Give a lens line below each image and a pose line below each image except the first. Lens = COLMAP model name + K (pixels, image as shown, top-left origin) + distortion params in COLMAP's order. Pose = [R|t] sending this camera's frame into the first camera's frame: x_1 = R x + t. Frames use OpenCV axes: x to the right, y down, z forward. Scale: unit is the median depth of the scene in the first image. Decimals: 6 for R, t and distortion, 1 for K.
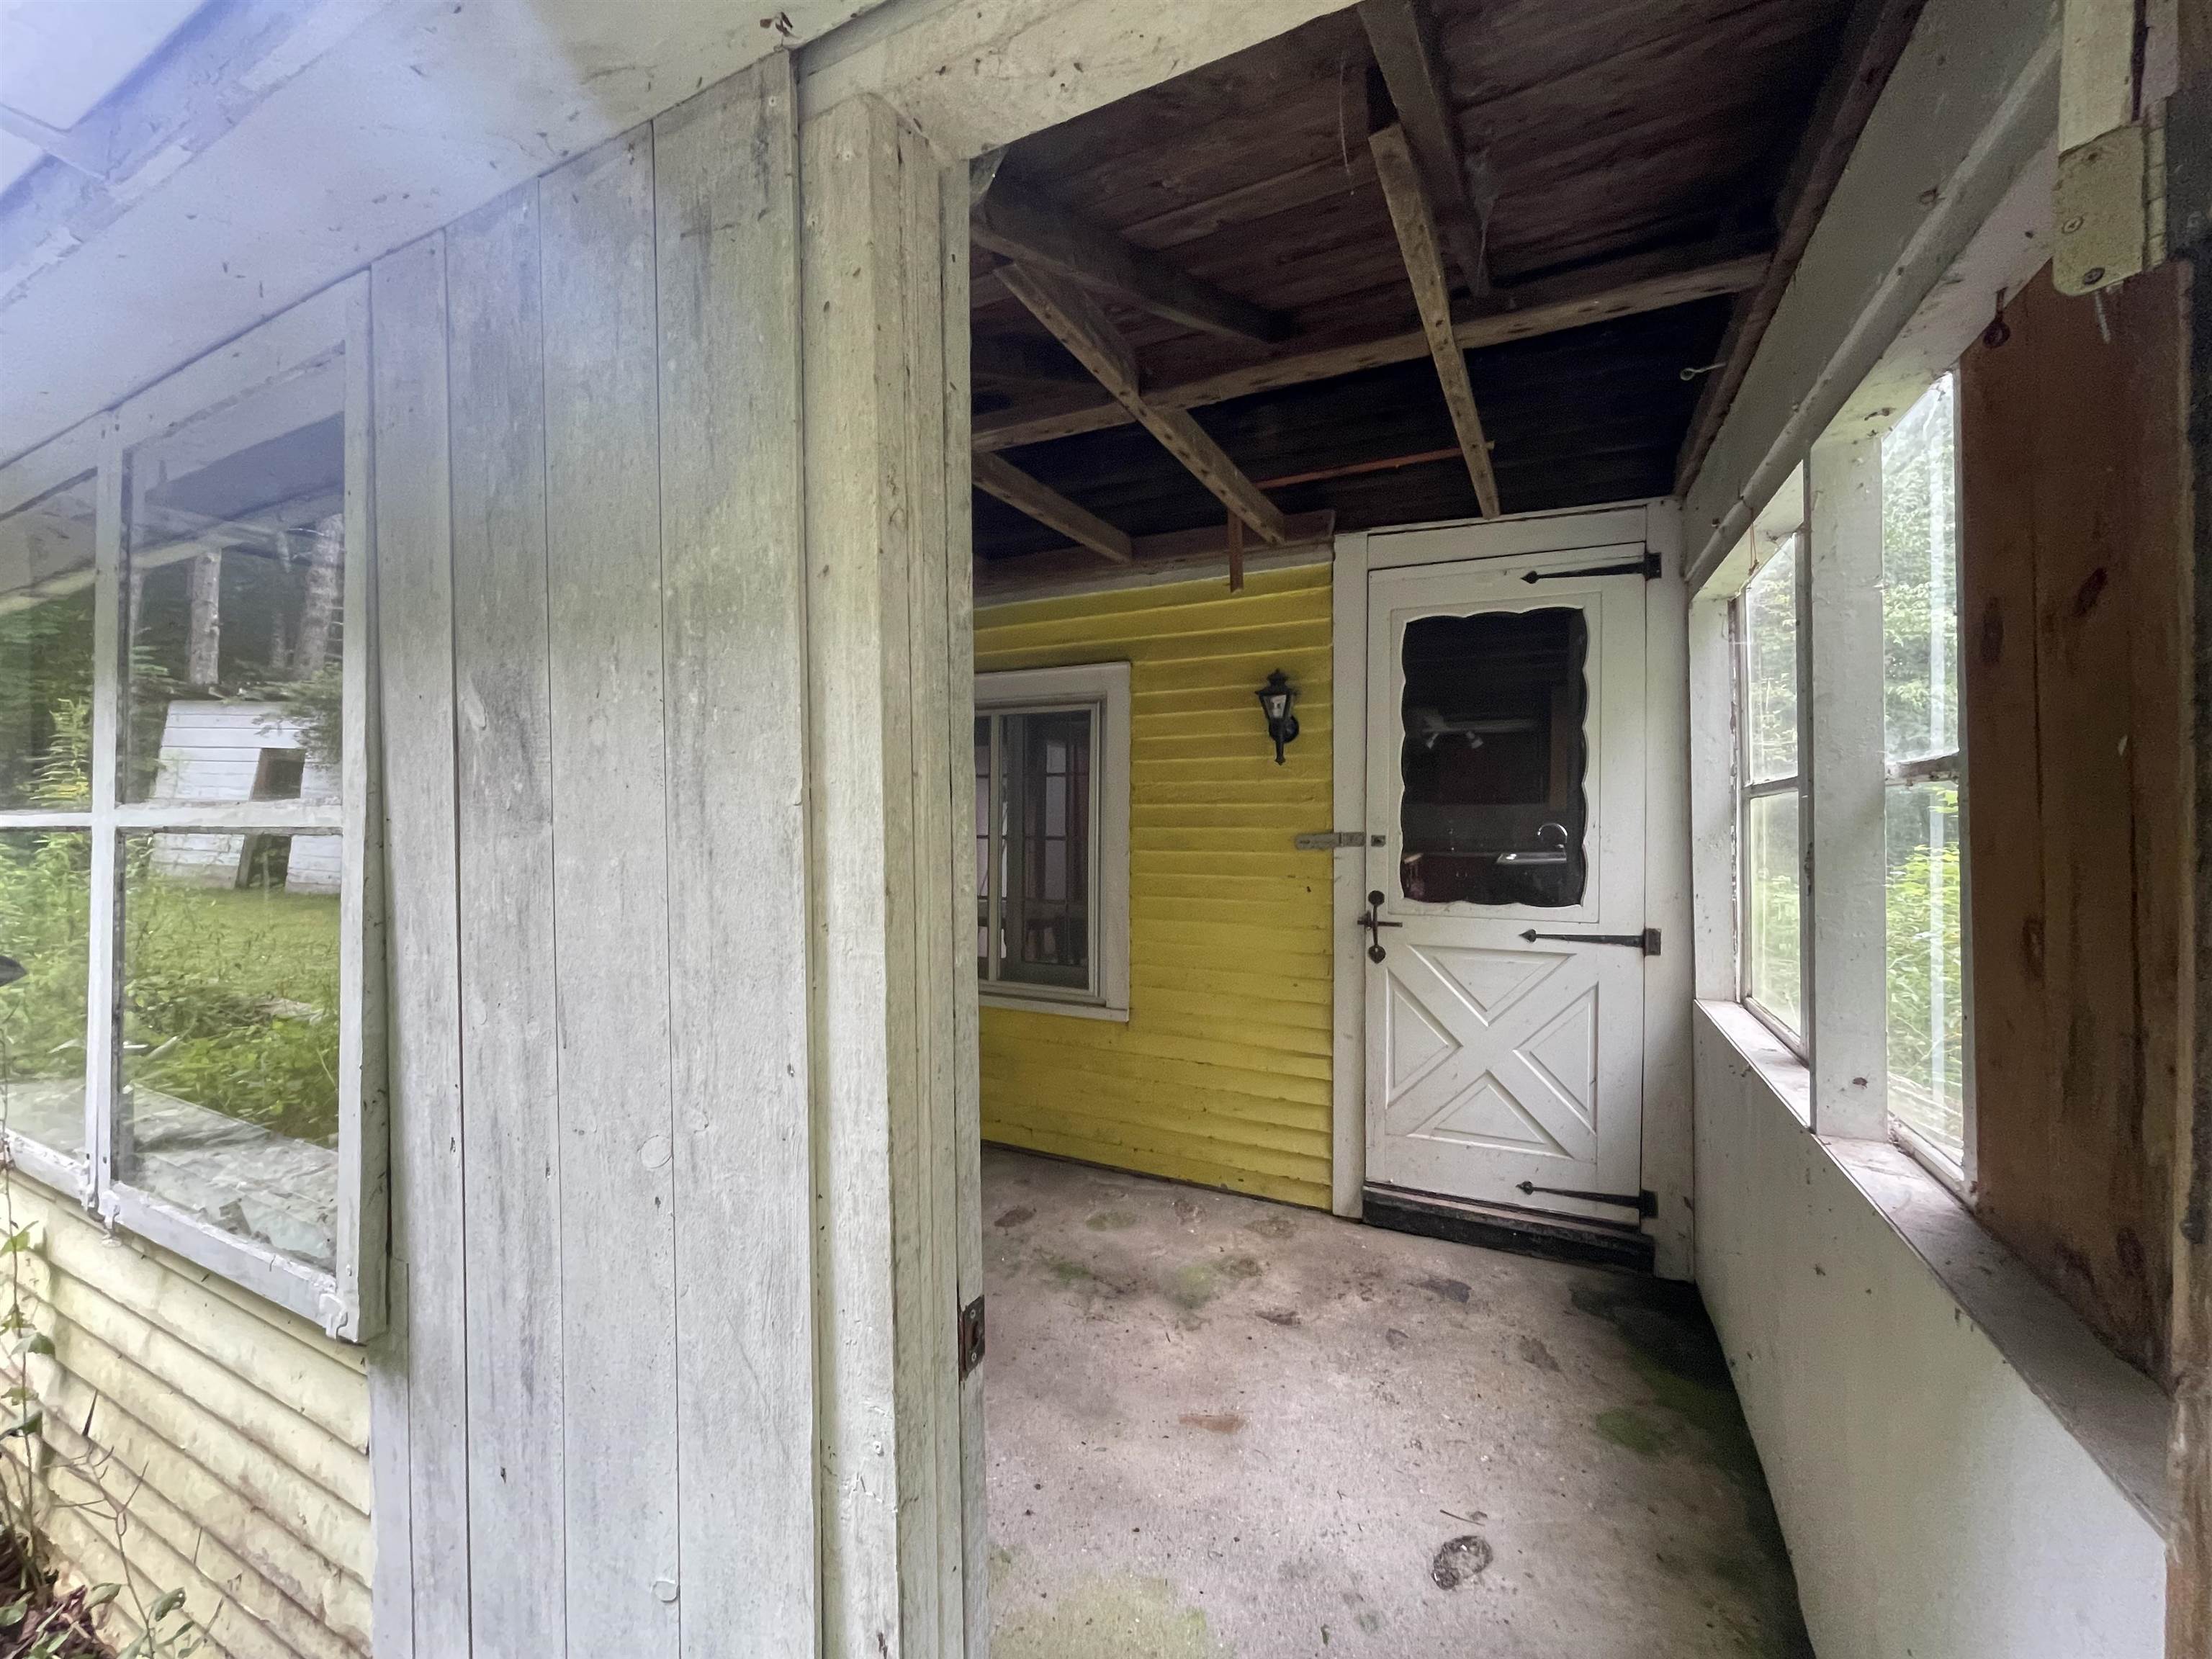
lens RADIAL K [[890.3, 0, 1100.6], [0, 890.3, 822.2], [0, 0, 1]] dist [-0.003984, 0.000952]
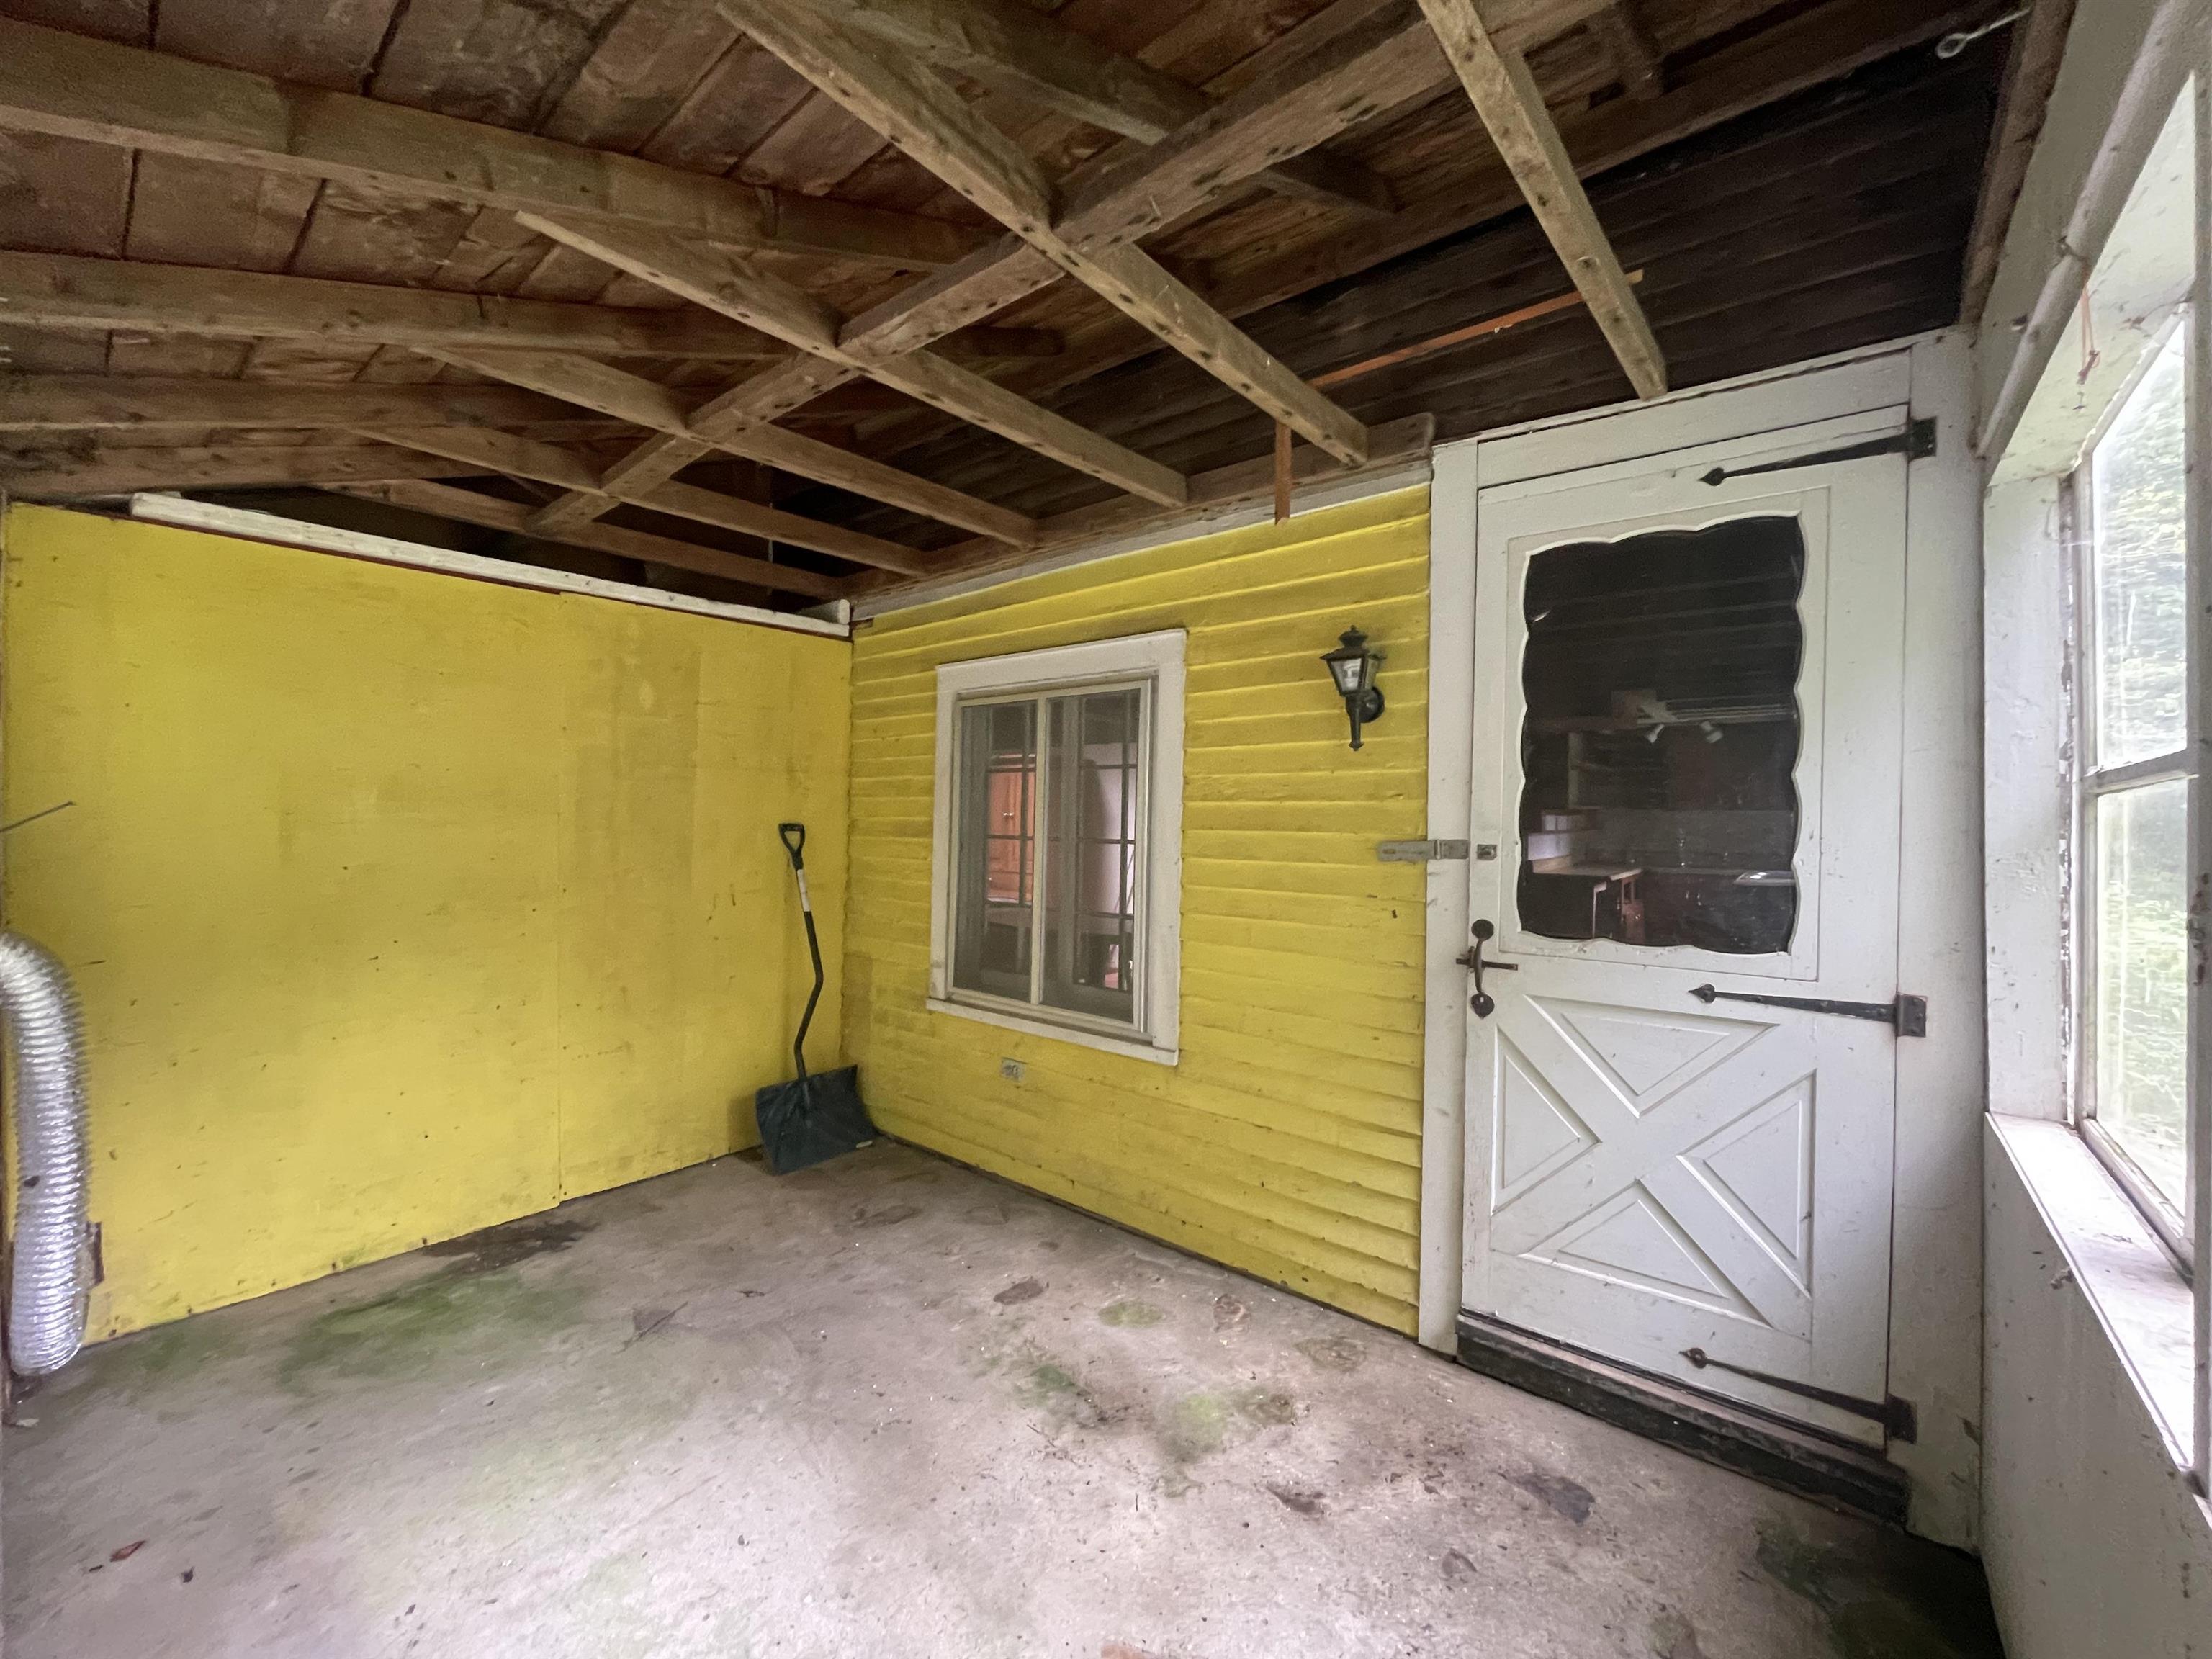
lens RADIAL K [[890.3, 0, 1102.1], [0, 890.3, 824.3], [0, 0, 1]] dist [-0.003984, 0.000952]
pose [[0.972994, 0.013107, -0.230457, 0.186077], [-0.013832, 0.999903, -0.001530, 0.003741], [0.230415, 0.004676, 0.973081, 0.223678]]
